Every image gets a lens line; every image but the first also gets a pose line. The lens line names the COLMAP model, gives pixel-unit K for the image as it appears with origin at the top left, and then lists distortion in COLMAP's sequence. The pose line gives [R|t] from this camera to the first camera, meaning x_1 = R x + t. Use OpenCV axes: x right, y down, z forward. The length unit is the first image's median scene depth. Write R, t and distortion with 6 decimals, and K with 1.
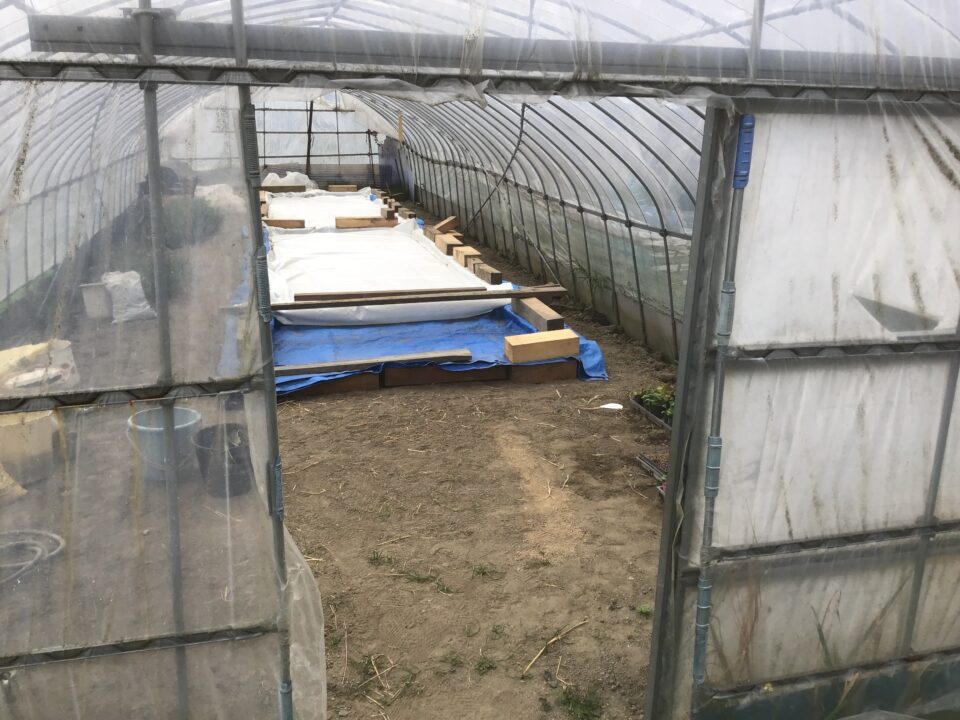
lens RADIAL K [[867.9, 0, 480.0], [0, 867.9, 360.0], [0, 0, 1]] dist [0.120560, -0.215803]
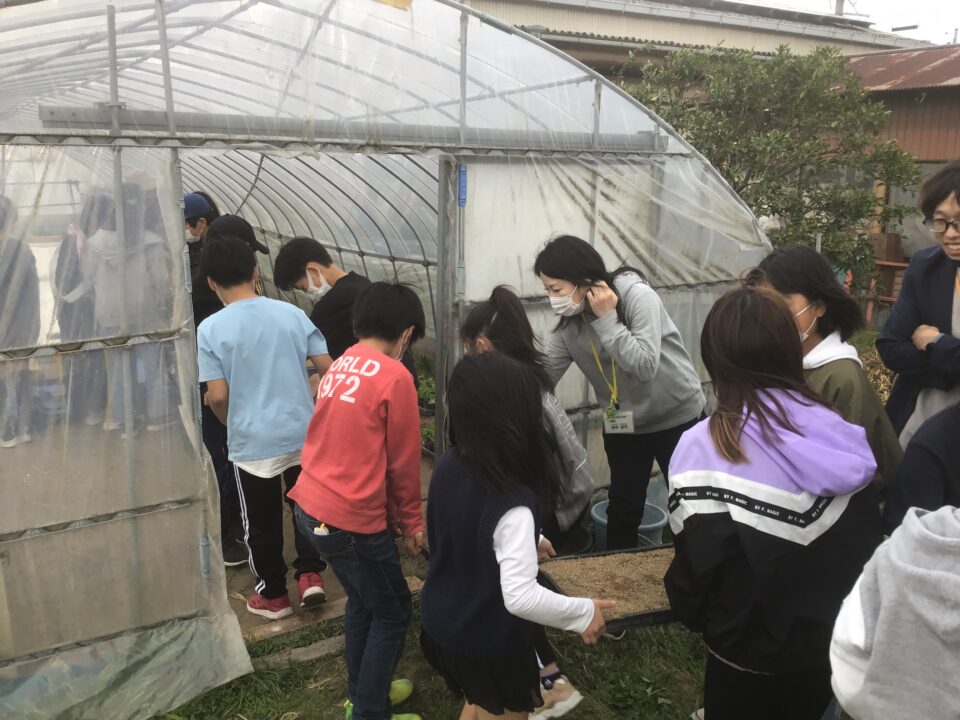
lens RADIAL K [[867.9, 0, 480.0], [0, 867.9, 360.0], [0, 0, 1]] dist [0.120560, -0.215803]
pose [[0.944726, -0.080114, 0.317923, -0.246196], [0.096602, 0.994657, -0.036414, 0.174975], [-0.313307, 0.065113, 0.947417, -0.629045]]
